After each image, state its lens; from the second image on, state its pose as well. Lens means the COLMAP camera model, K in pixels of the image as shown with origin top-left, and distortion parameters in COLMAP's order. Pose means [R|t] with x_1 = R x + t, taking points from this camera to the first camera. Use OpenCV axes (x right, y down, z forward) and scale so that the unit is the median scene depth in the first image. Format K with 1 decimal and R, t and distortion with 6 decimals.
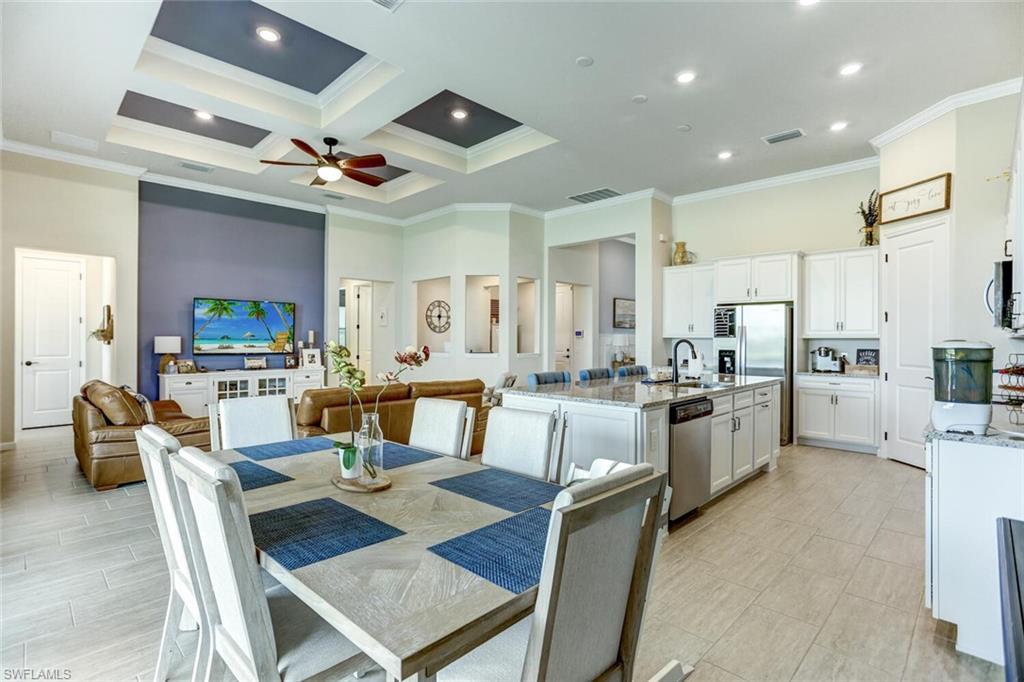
lens RADIAL K [[493.7, 0, 511.8], [0, 493.7, 336.1], [0, 0, 1]] dist [-0.028119, 0.011773]
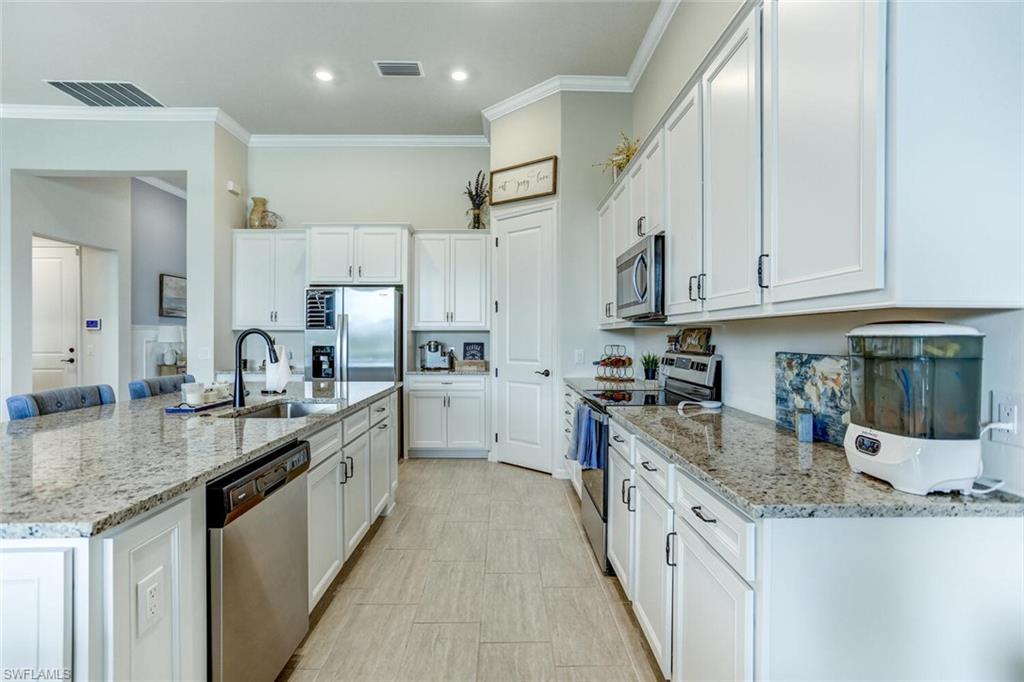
lens RADIAL K [[493.7, 0, 509.8], [0, 493.7, 336.6], [0, 0, 1]] dist [-0.028119, 0.011773]
pose [[0.704002, -0.003315, 0.710191, 0.115447], [-0.002698, 0.999969, 0.007343, 0.008365], [-0.710193, -0.007086, 0.703971, 0.294629]]
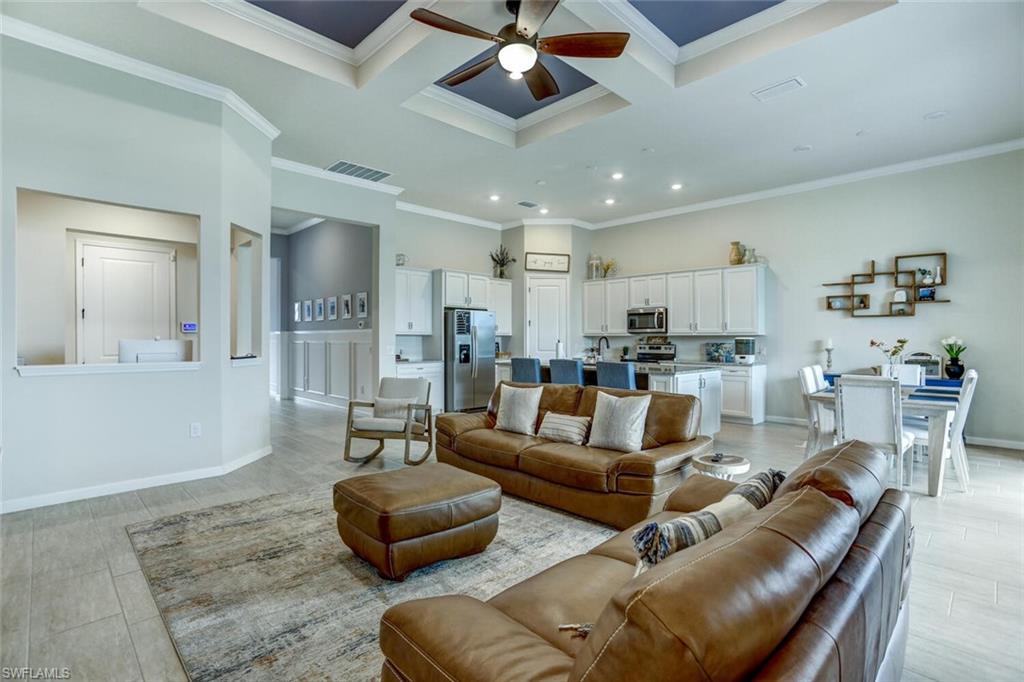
lens RADIAL K [[493.7, 0, 510.5], [0, 493.7, 340.5], [0, 0, 1]] dist [-0.028119, 0.011773]
pose [[0.026705, -0.005823, 0.999626, -0.891905], [-0.005836, 0.999965, 0.005981, 0.009893], [-0.999626, -0.005993, 0.026670, 0.907664]]
